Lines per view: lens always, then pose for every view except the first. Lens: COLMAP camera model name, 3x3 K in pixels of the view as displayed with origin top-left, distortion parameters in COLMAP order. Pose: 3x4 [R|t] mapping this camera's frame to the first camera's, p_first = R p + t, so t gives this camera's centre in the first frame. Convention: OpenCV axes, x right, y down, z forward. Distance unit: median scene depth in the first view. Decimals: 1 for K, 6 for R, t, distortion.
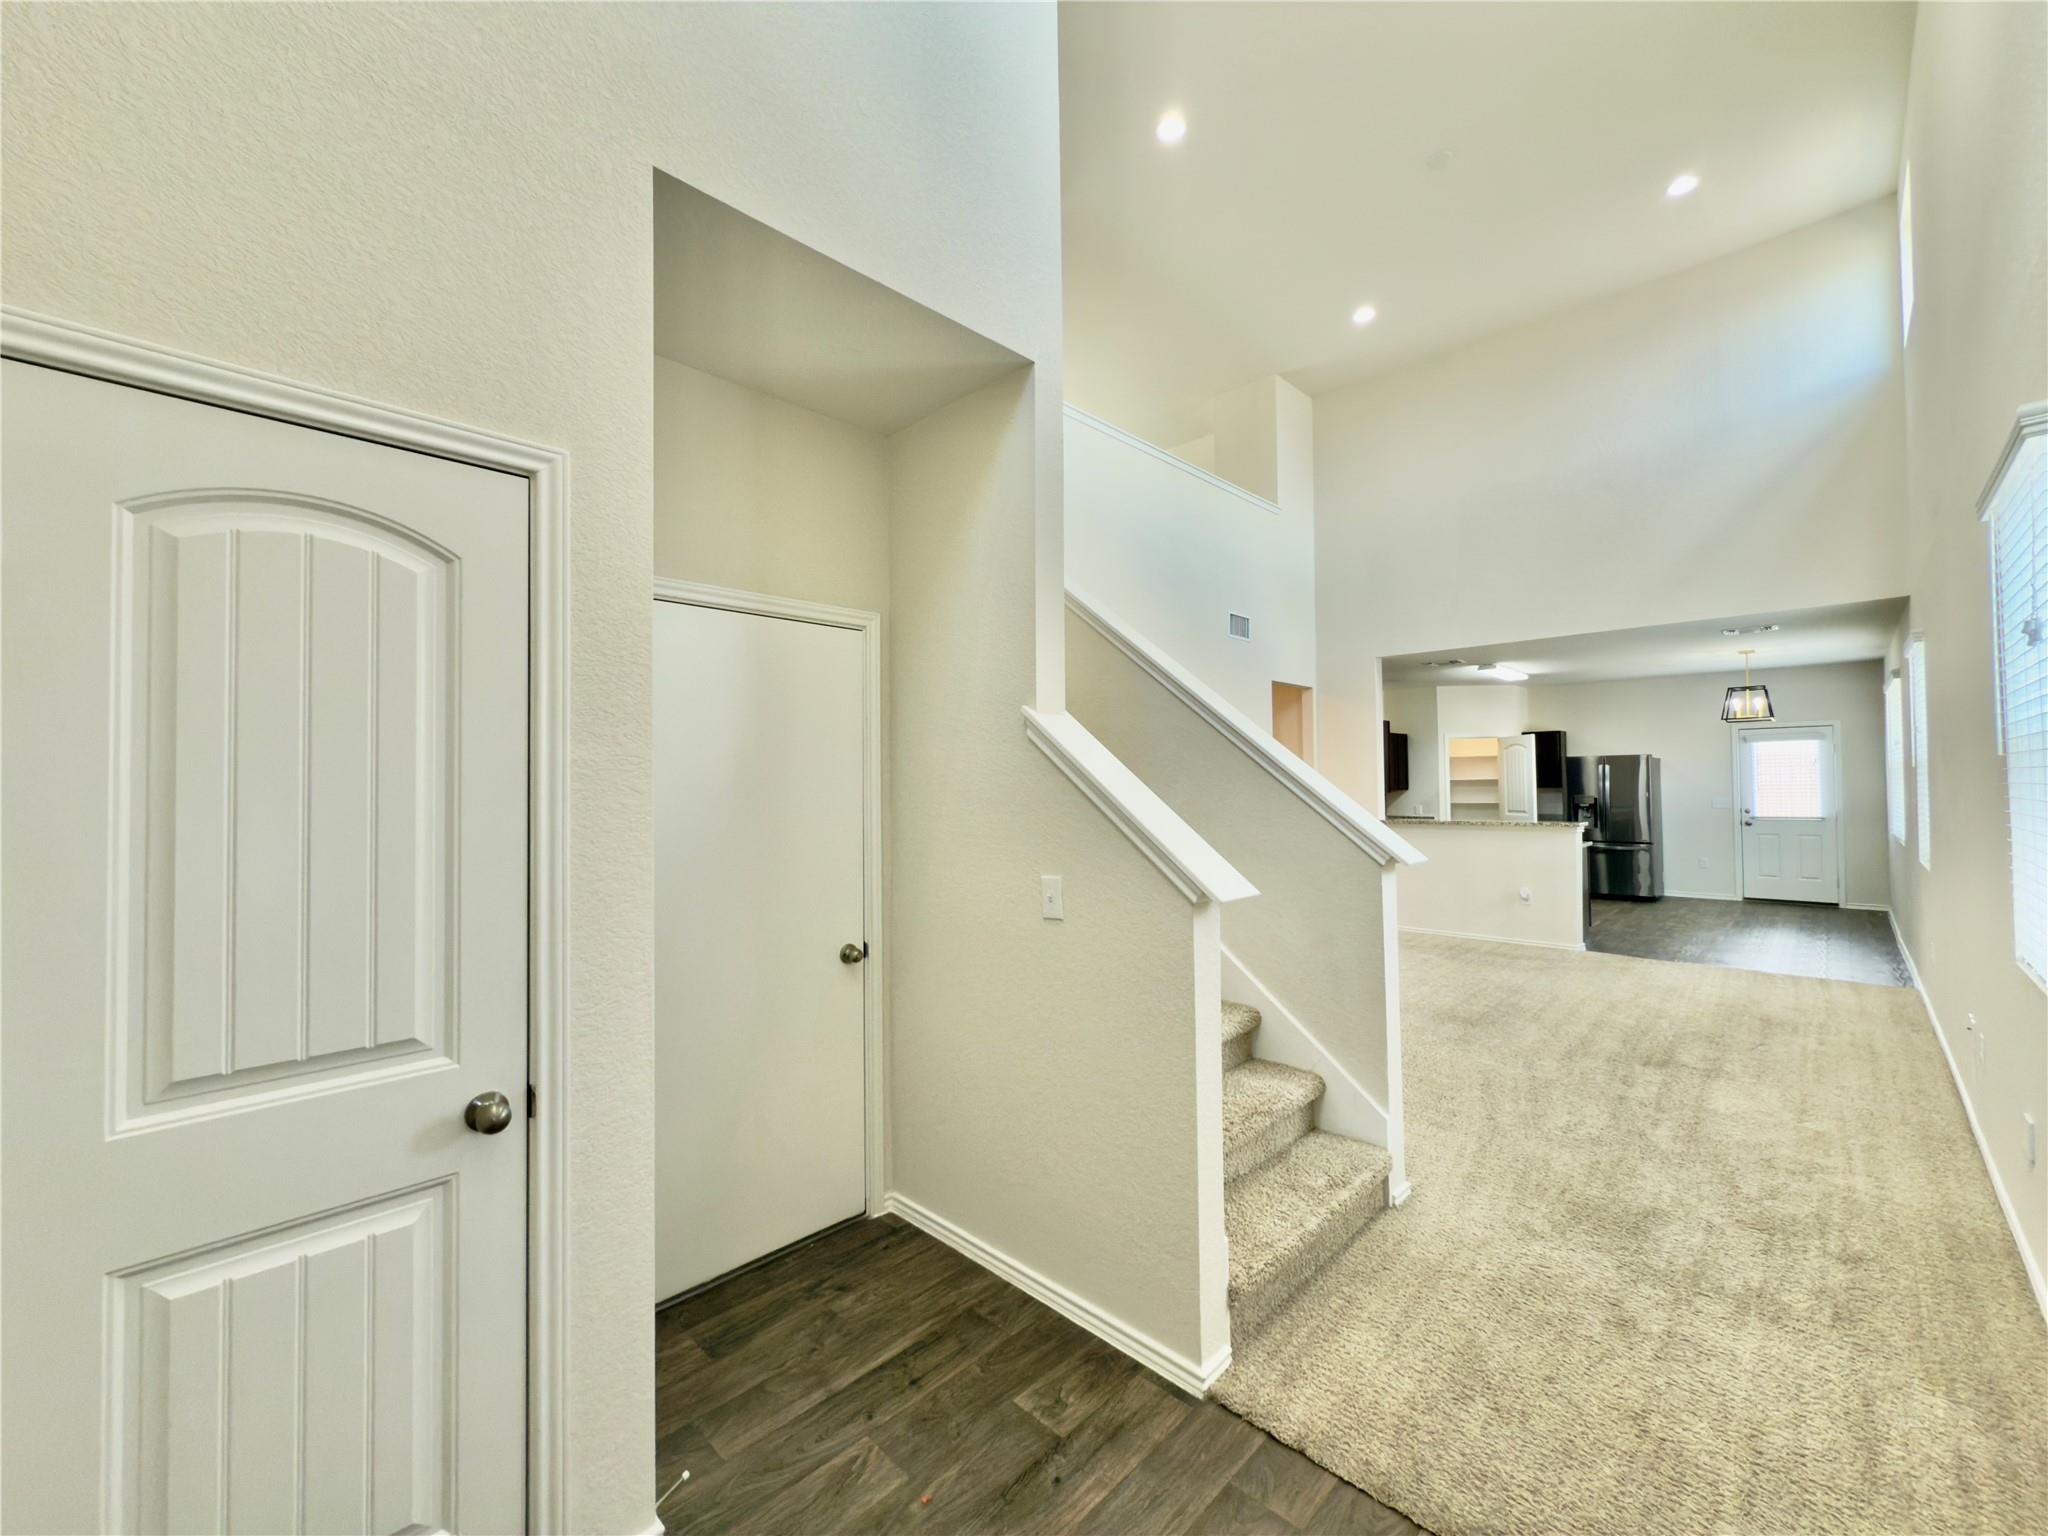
lens RADIAL K [[822.3, 0, 1023.3], [0, 822.3, 771.9], [0, 0, 1]] dist [0.001448, 0.000077]
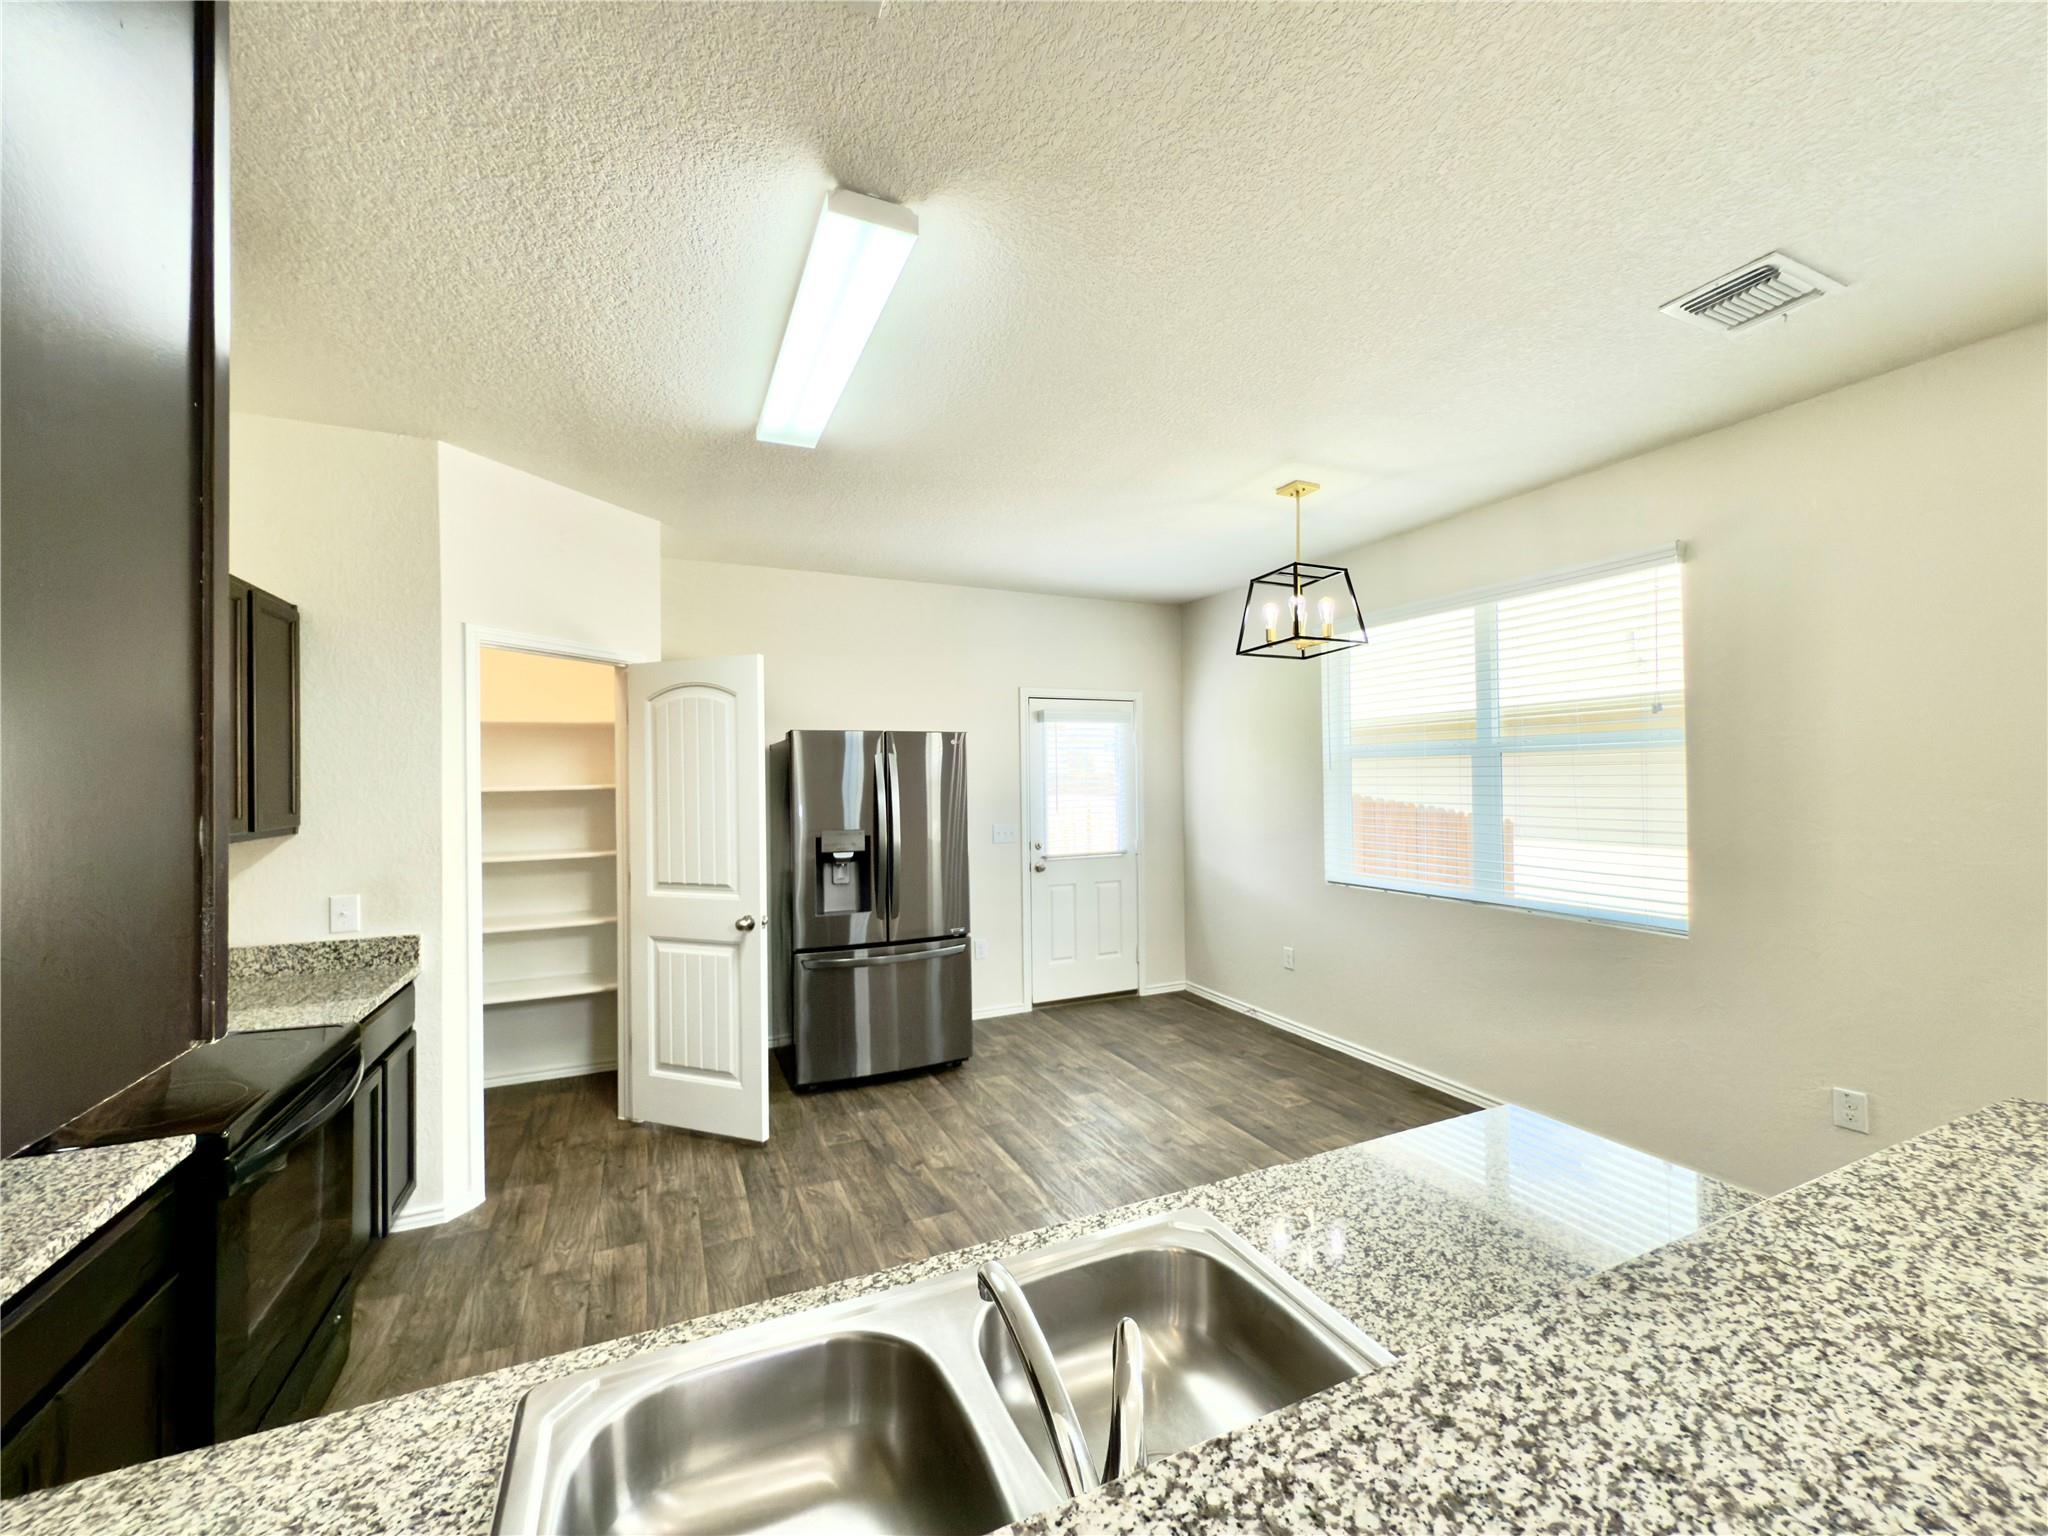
lens RADIAL K [[822.3, 0, 1018.1], [0, 822.3, 767.8], [0, 0, 1]] dist [0.001448, 0.000077]
pose [[0.359948, 0.015439, 0.932845, 0.470429], [-0.006693, 0.999880, -0.013966, 0.004171], [-0.932948, -0.001217, 0.360008, 1.065801]]
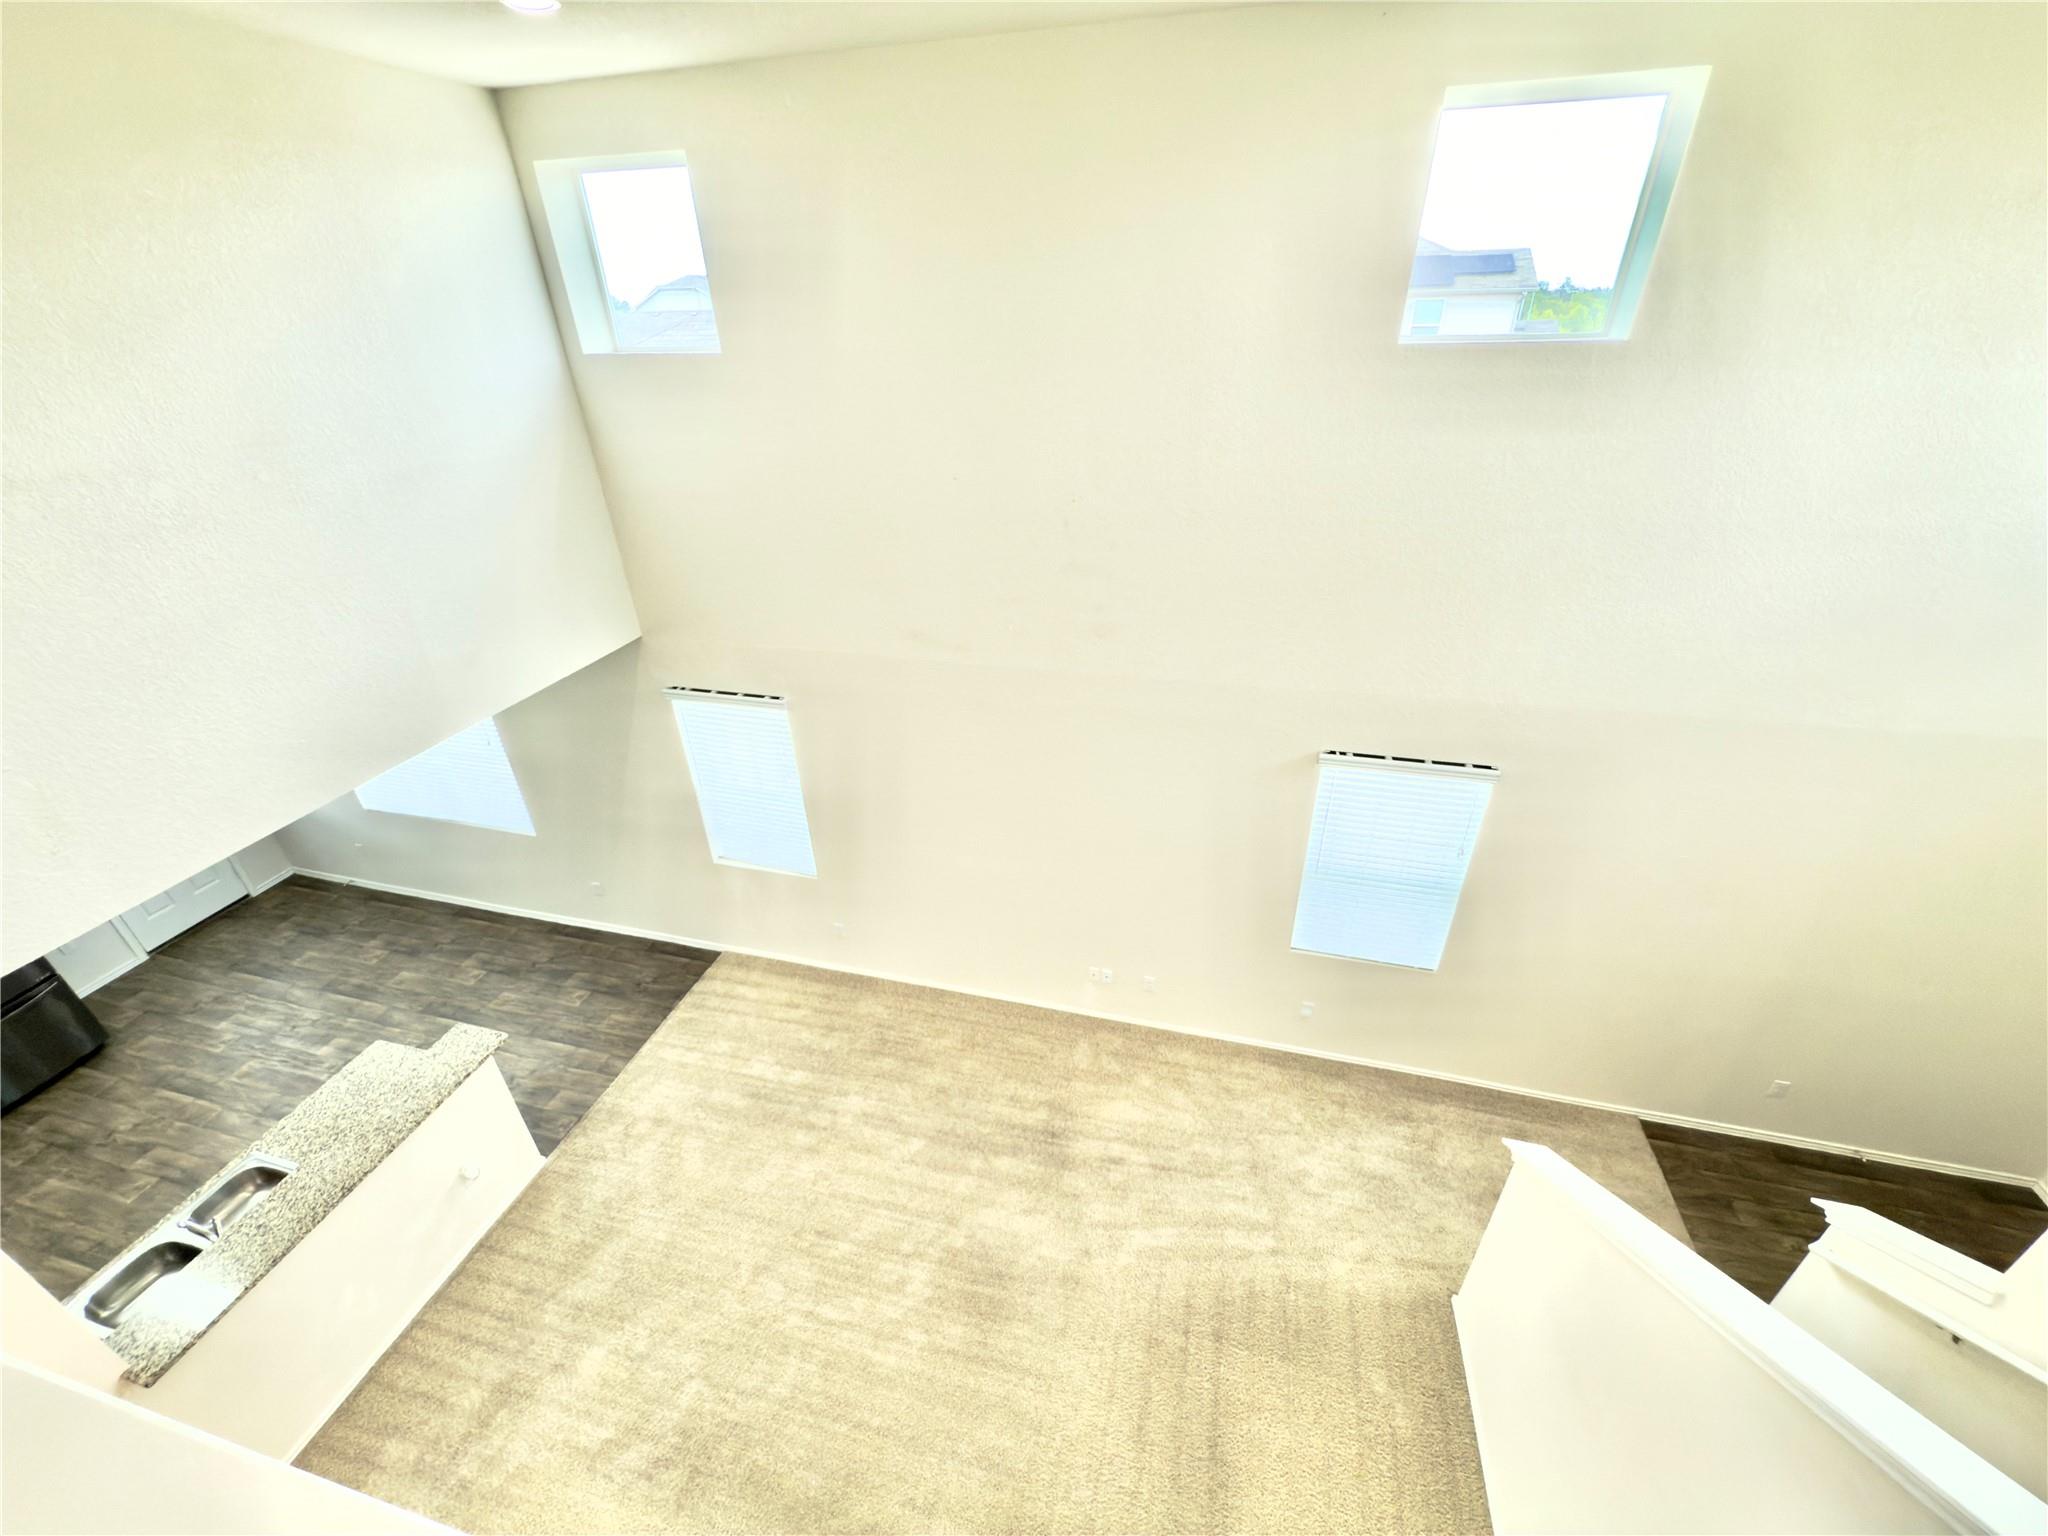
lens RADIAL K [[822.3, 0, 1024.2], [0, 822.3, 775.8], [0, 0, 1]] dist [0.001448, 0.000077]
pose [[-0.498074, -0.414492, 0.761655, 0.048878], [0.013262, 0.874615, 0.484637, -0.401809], [-0.867033, 0.251486, -0.430126, 0.812248]]
